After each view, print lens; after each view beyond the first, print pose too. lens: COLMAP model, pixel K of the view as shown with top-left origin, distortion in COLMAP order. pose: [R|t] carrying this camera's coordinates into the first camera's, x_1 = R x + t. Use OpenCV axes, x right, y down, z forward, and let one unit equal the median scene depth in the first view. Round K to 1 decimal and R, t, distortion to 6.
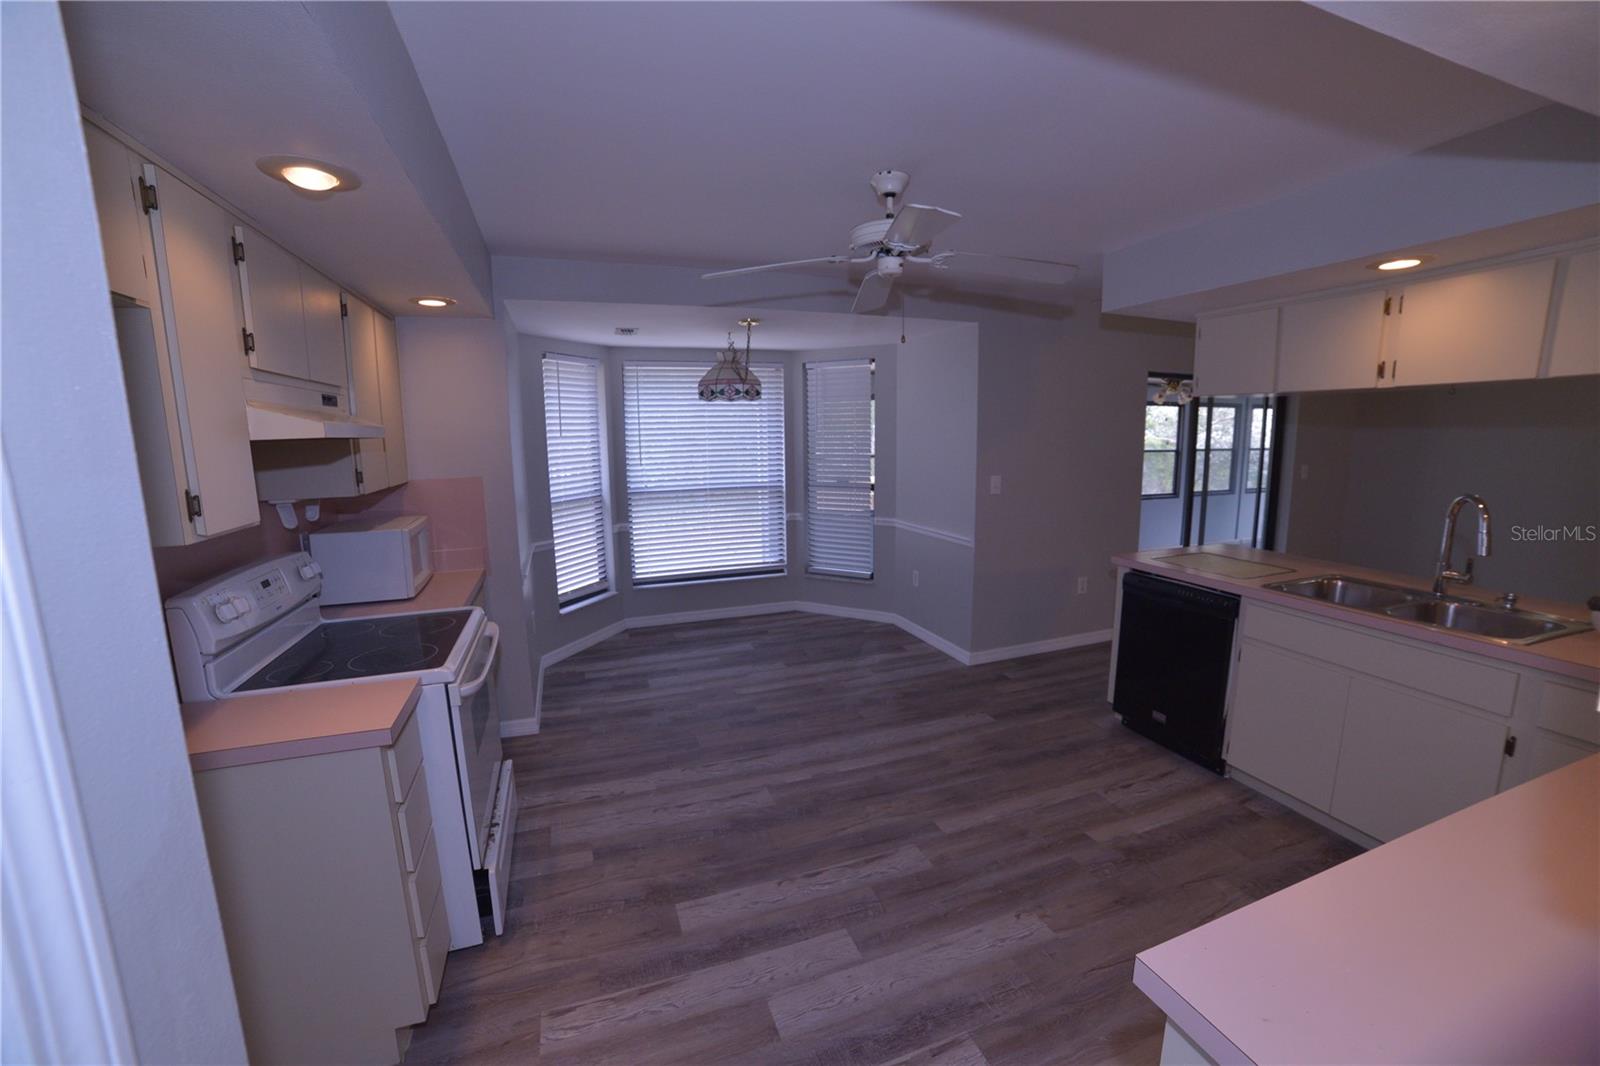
lens RADIAL K [[645.2, 0, 804.3], [0, 645.2, 532.6], [0, 0, 1]] dist [-0.107020, 0.036474]
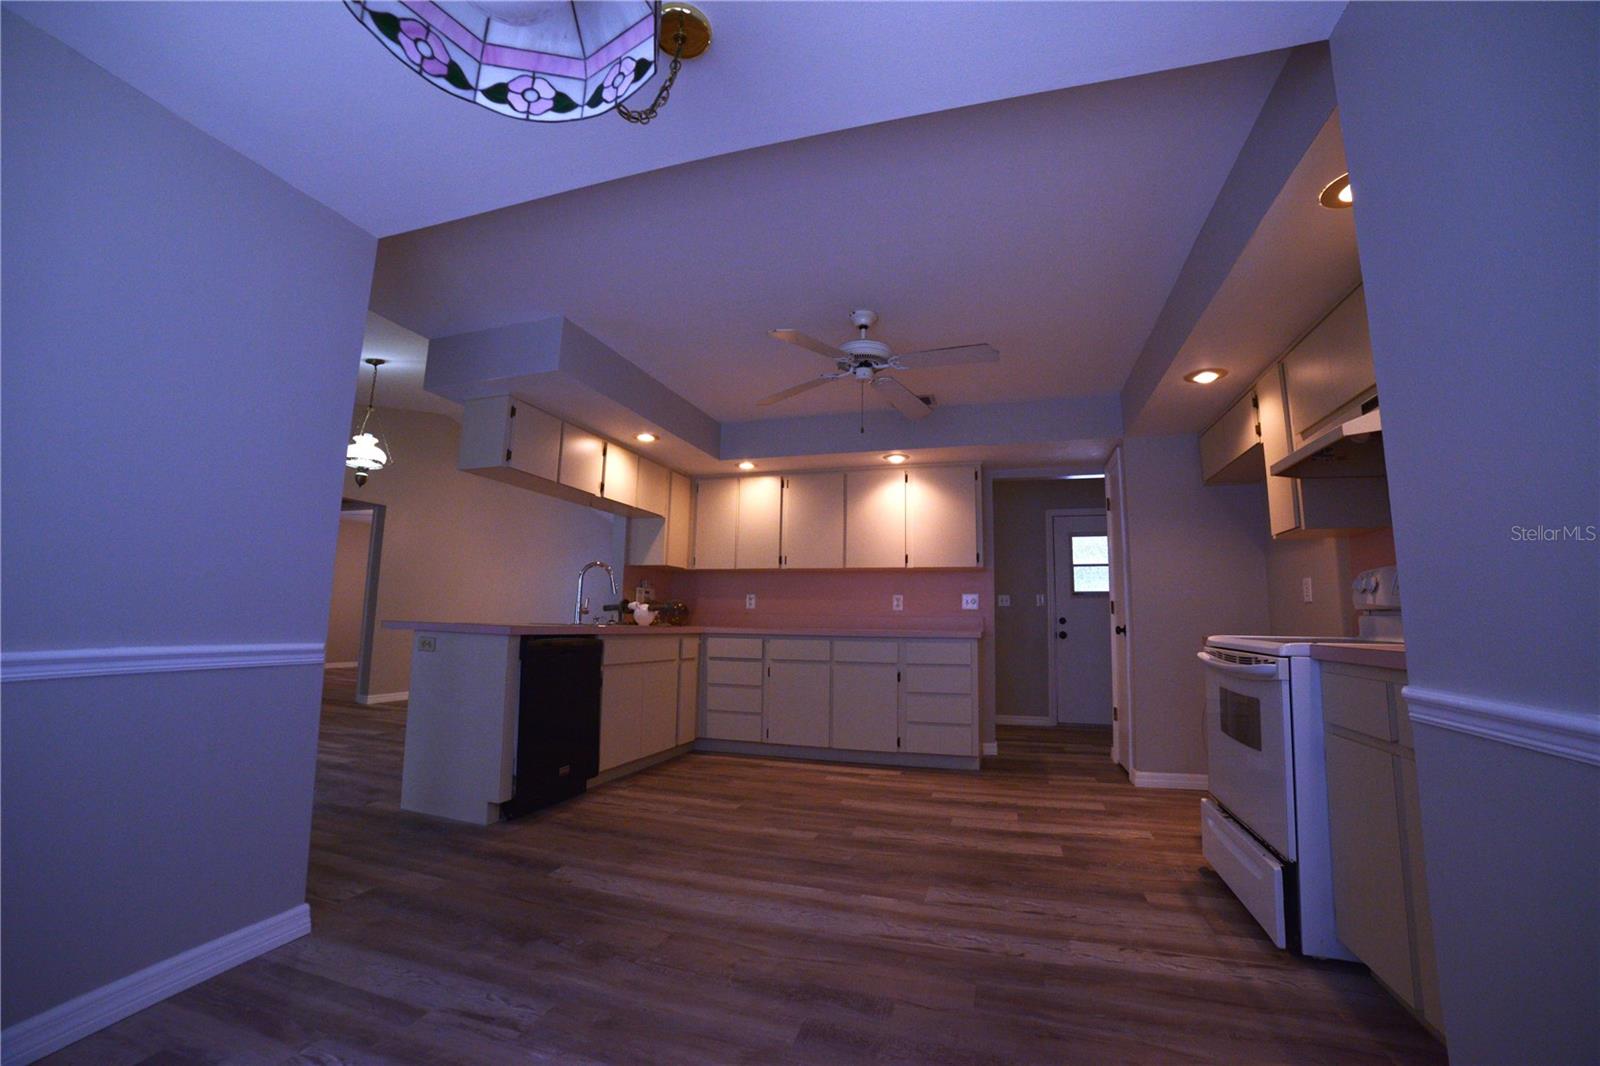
lens RADIAL K [[645.2, 0, 804.3], [0, 645.2, 532.6], [0, 0, 1]] dist [-0.107020, 0.036474]
pose [[-0.791015, 0.079942, 0.606552, -0.454827], [0.087560, 0.996013, -0.017083, -0.052085], [-0.605499, 0.039597, -0.794860, 1.722701]]
